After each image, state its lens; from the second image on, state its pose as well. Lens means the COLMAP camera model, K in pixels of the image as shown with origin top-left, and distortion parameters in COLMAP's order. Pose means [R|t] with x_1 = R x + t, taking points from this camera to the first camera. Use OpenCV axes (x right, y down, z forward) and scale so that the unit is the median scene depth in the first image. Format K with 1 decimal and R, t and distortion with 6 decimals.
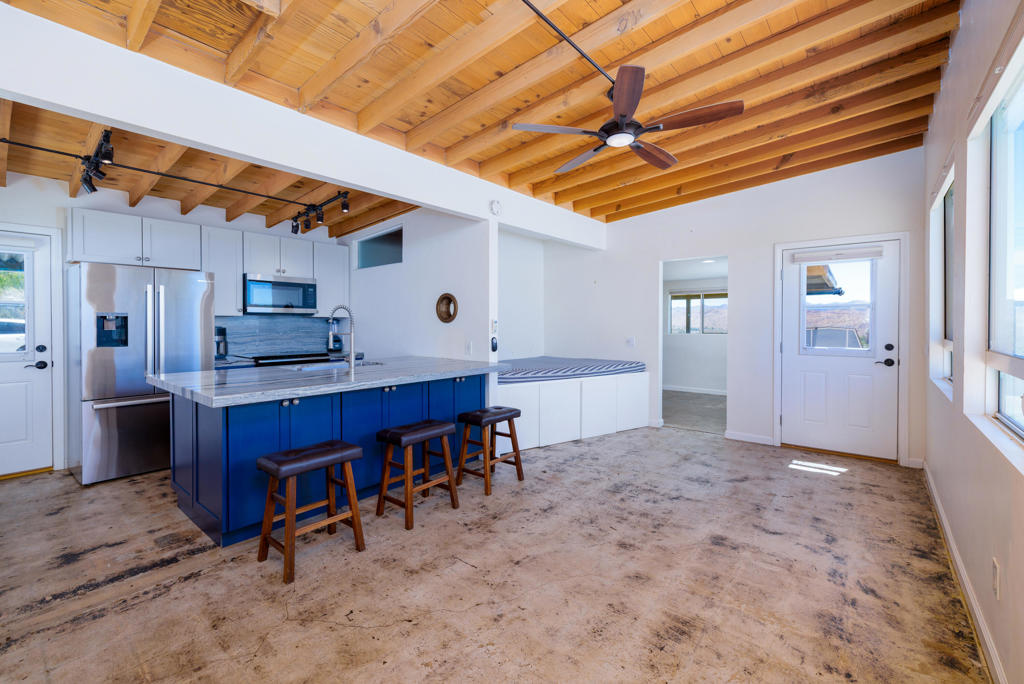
lens RADIAL K [[435.1, 0, 501.8], [0, 435.1, 327.3], [0, 0, 1]] dist [0.009609, -0.001908]
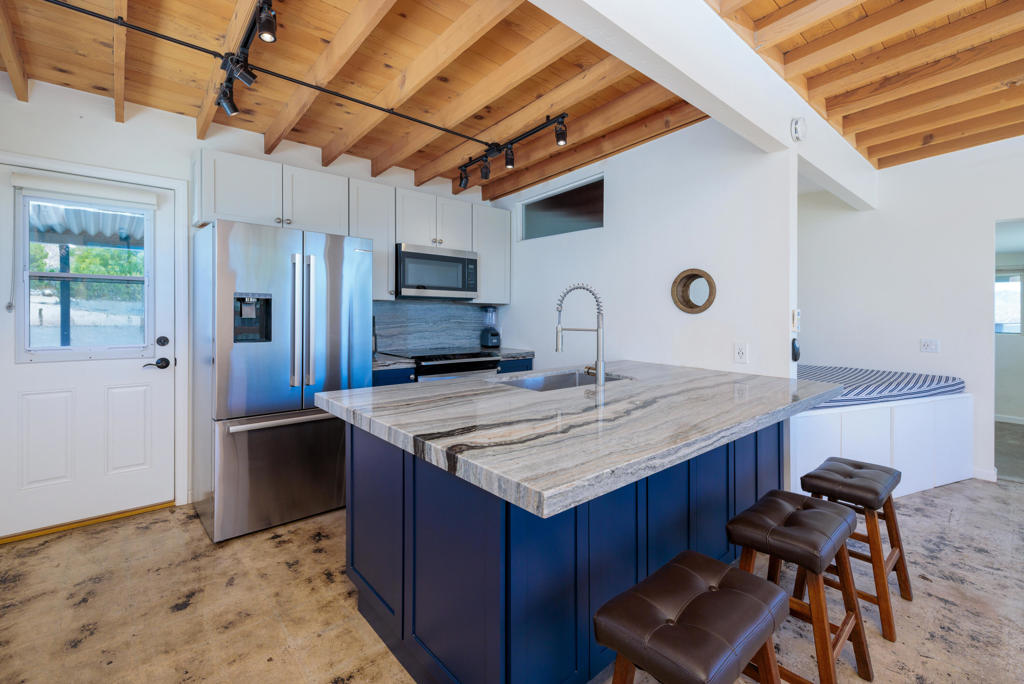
lens RADIAL K [[435.1, 0, 489.2], [0, 435.1, 318.3], [0, 0, 1]] dist [0.009609, -0.001908]
pose [[0.988132, 0.016249, -0.152747, -0.361668], [-0.015388, 0.999858, 0.006819, -0.003053], [0.152836, -0.004388, 0.988242, 0.326668]]
